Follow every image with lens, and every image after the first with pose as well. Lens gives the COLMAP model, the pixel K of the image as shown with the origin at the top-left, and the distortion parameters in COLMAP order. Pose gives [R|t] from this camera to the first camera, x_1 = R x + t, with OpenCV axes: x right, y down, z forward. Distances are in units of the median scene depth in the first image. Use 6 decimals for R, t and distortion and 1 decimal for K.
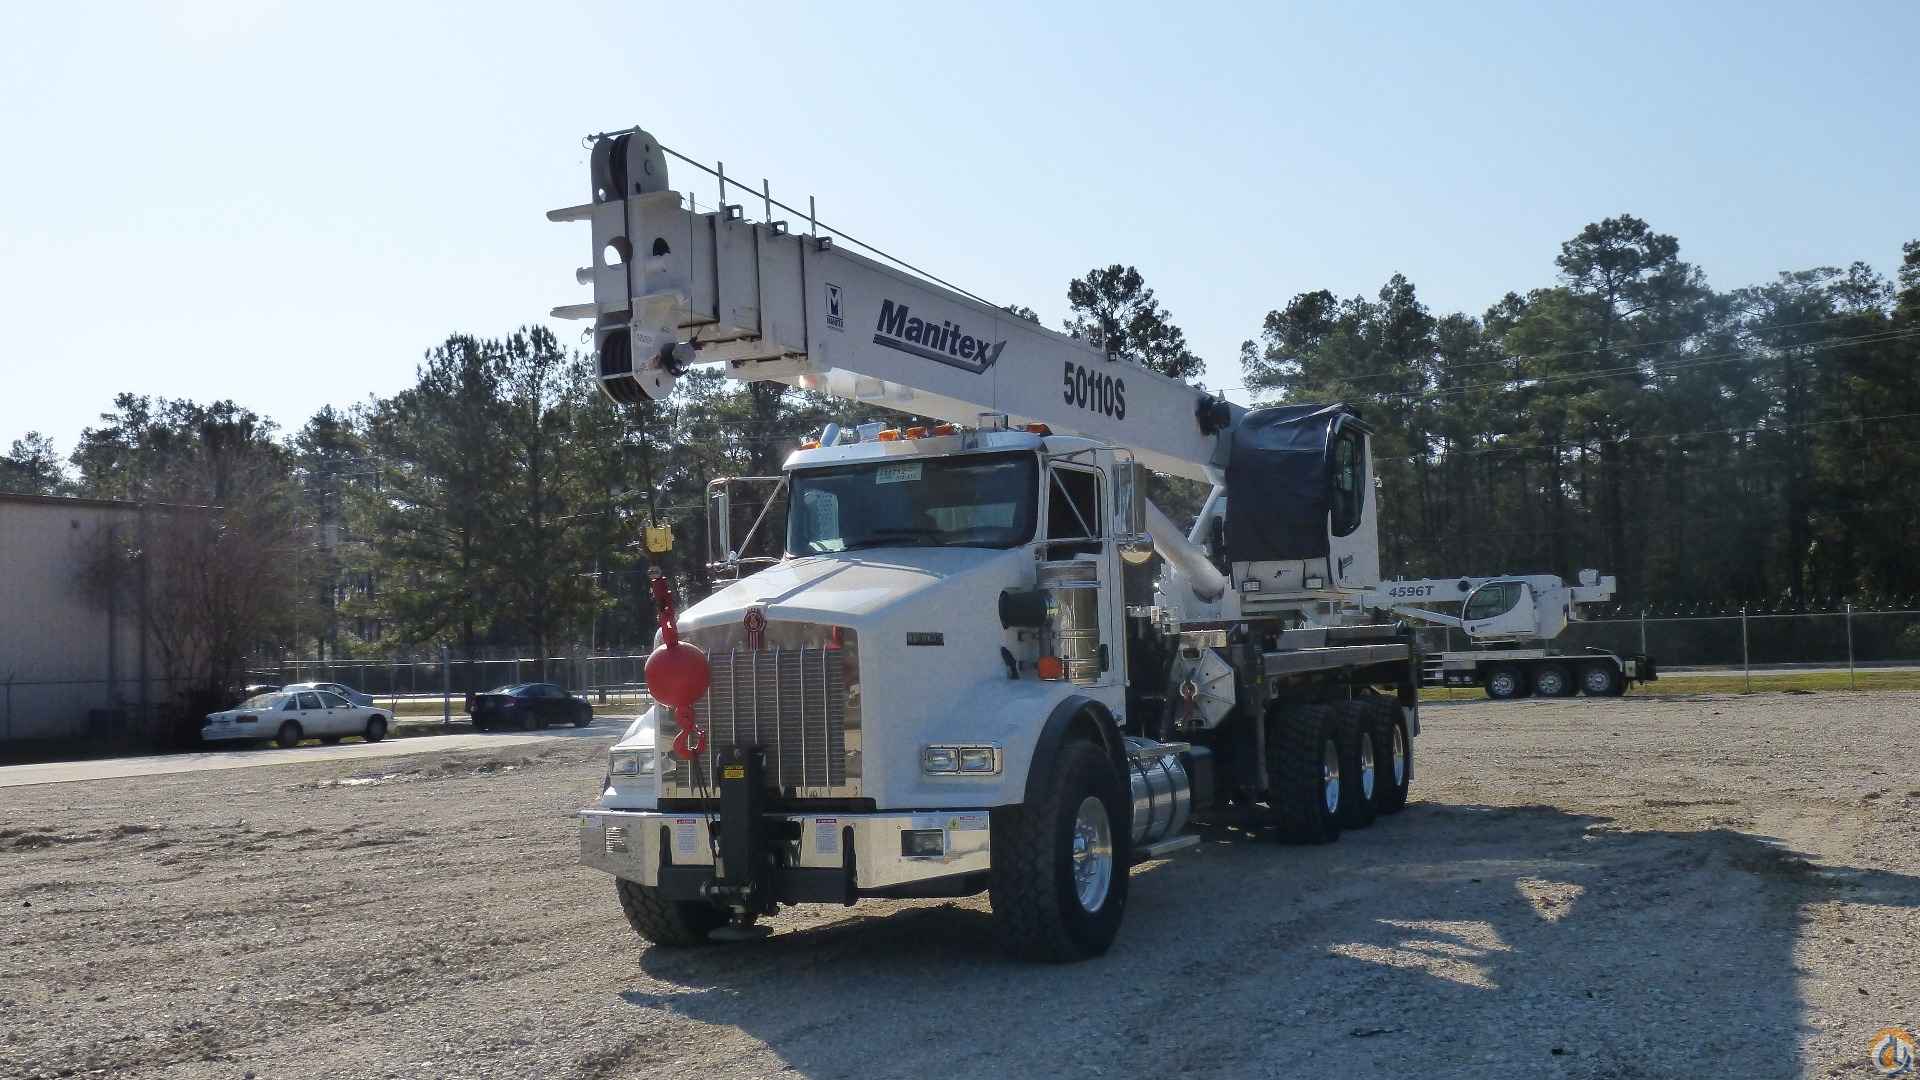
lens RADIAL K [[1882.9, 0, 960.0], [0, 1882.9, 540.0], [0, 0, 1]] dist [-0.016049, 0.012076]
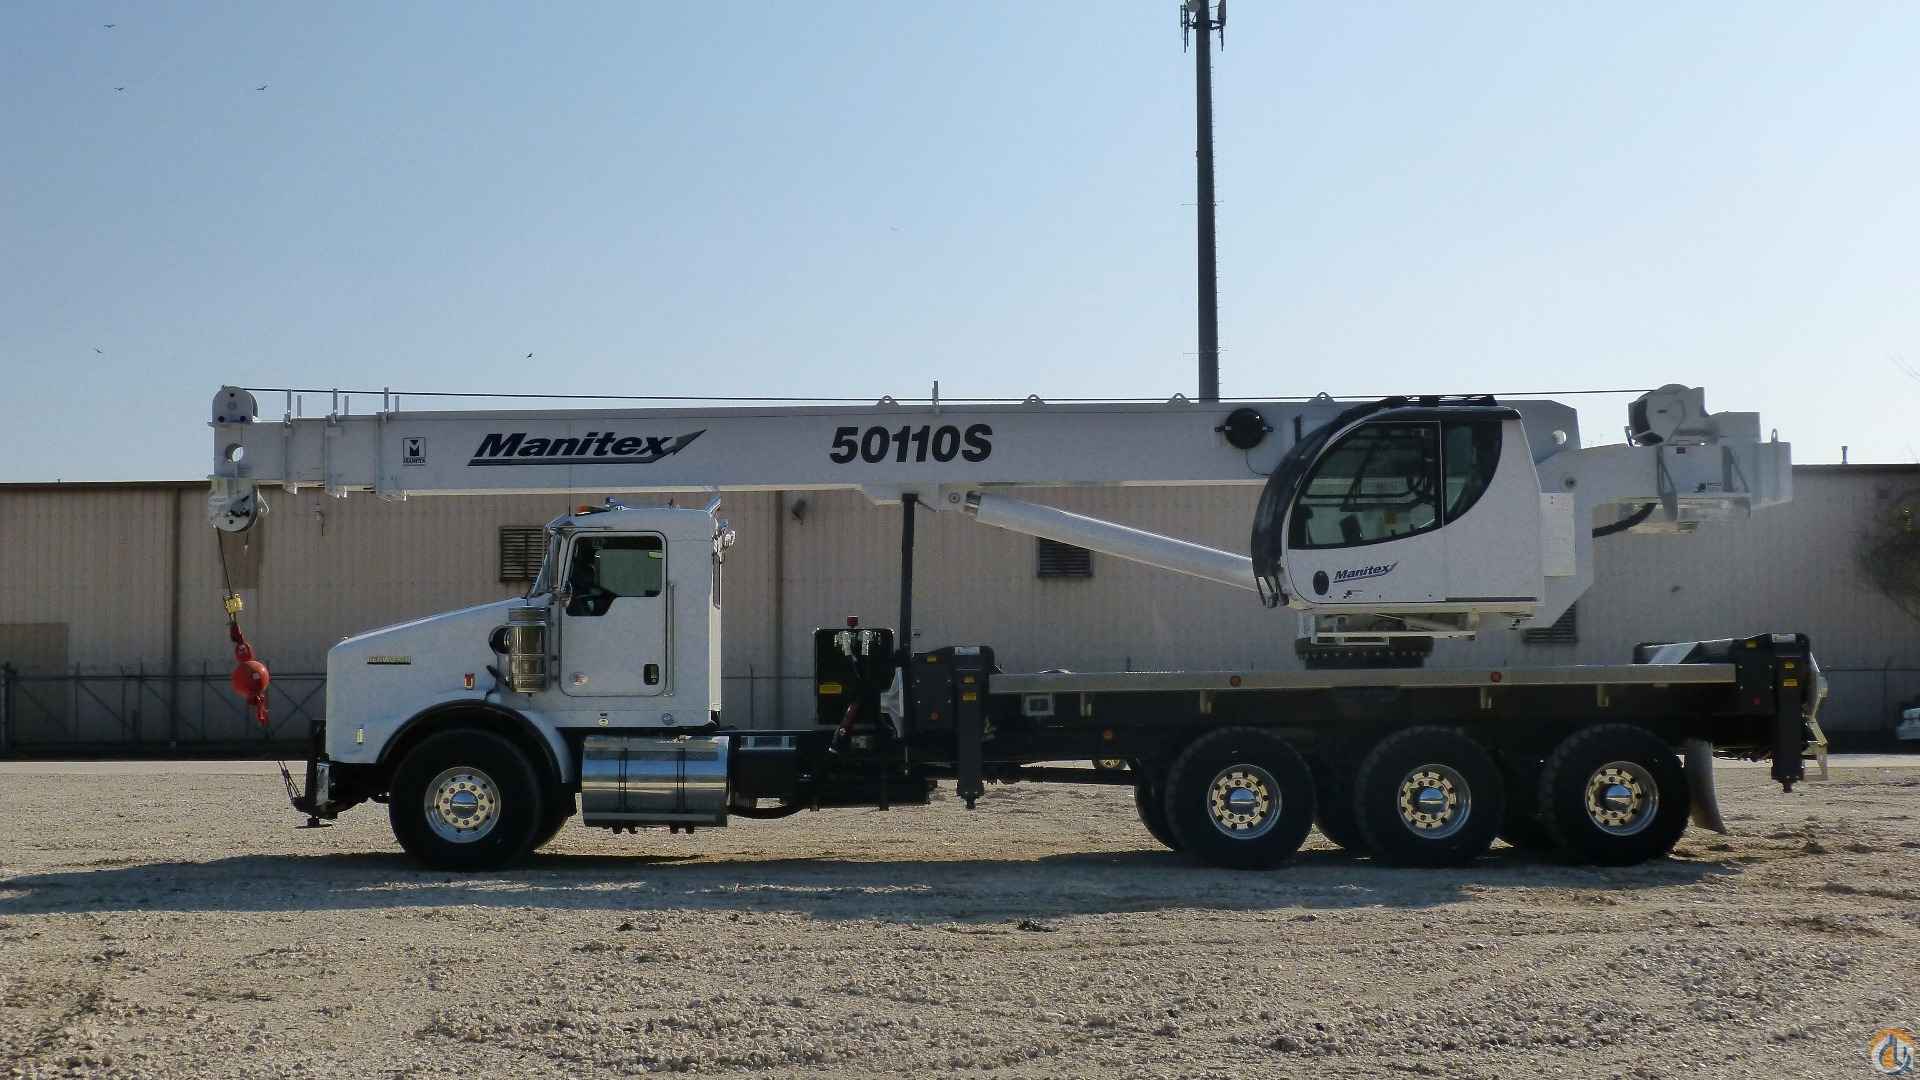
lens RADIAL K [[2184.0, 0, 952.1], [0, 2184.0, 583.2], [0, 0, 1]] dist [-0.029317, -0.017572]
pose [[0.431094, -0.009010, -0.902262, 1.095943], [0.049524, 0.998679, 0.013689, -0.008801], [0.900947, -0.050585, 0.430971, 0.369813]]
